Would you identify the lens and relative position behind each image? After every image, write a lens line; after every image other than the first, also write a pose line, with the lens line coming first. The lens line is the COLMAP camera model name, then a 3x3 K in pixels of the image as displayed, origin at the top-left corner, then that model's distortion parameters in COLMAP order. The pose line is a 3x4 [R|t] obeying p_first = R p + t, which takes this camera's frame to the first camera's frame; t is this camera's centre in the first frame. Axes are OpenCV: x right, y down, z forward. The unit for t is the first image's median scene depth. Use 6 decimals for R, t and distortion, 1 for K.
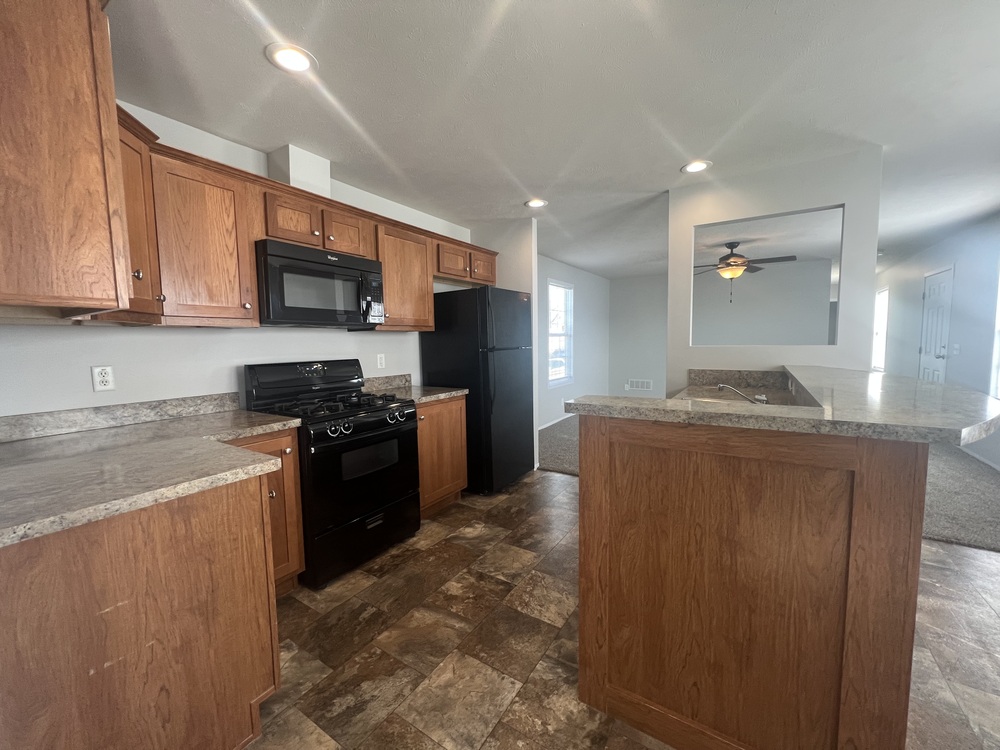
lens RADIAL K [[401.6, 0, 500.0], [0, 401.6, 375.0], [0, 0, 1]] dist [-0.000466, -0.000105]
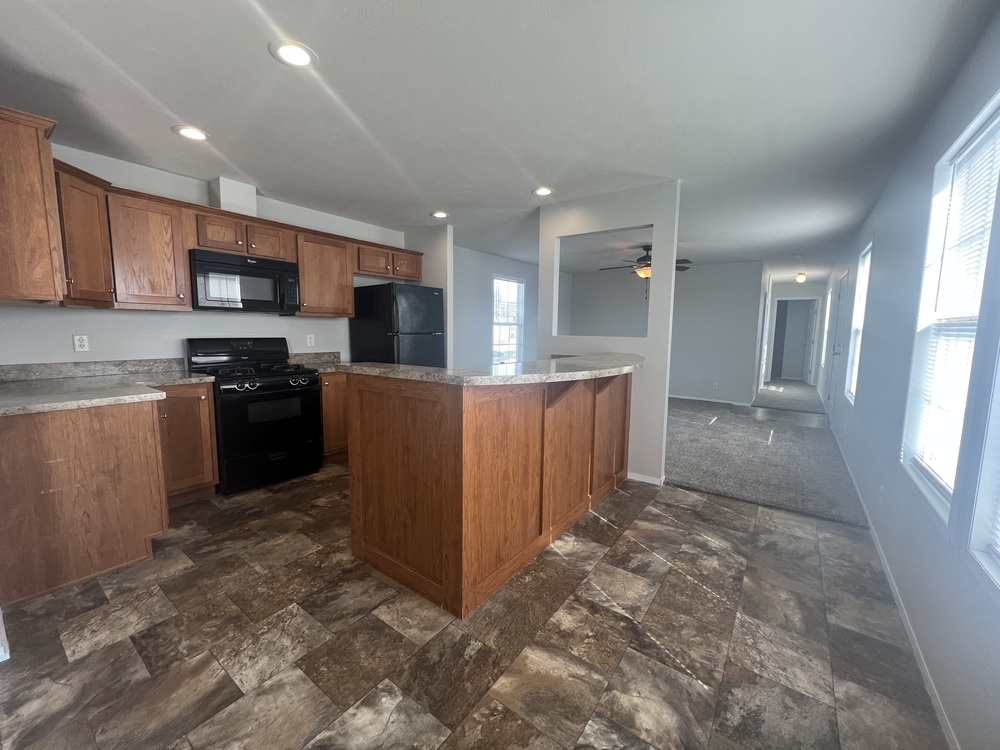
lens RADIAL K [[401.5, 0, 500.0], [0, 401.5, 375.0], [0, 0, 1]] dist [0.000364, 0.000005]
pose [[0.997748, 0.035603, -0.056838, 0.555049], [-0.033974, 0.998991, 0.029363, 0.025172], [0.057826, -0.027366, 0.997952, -0.340756]]
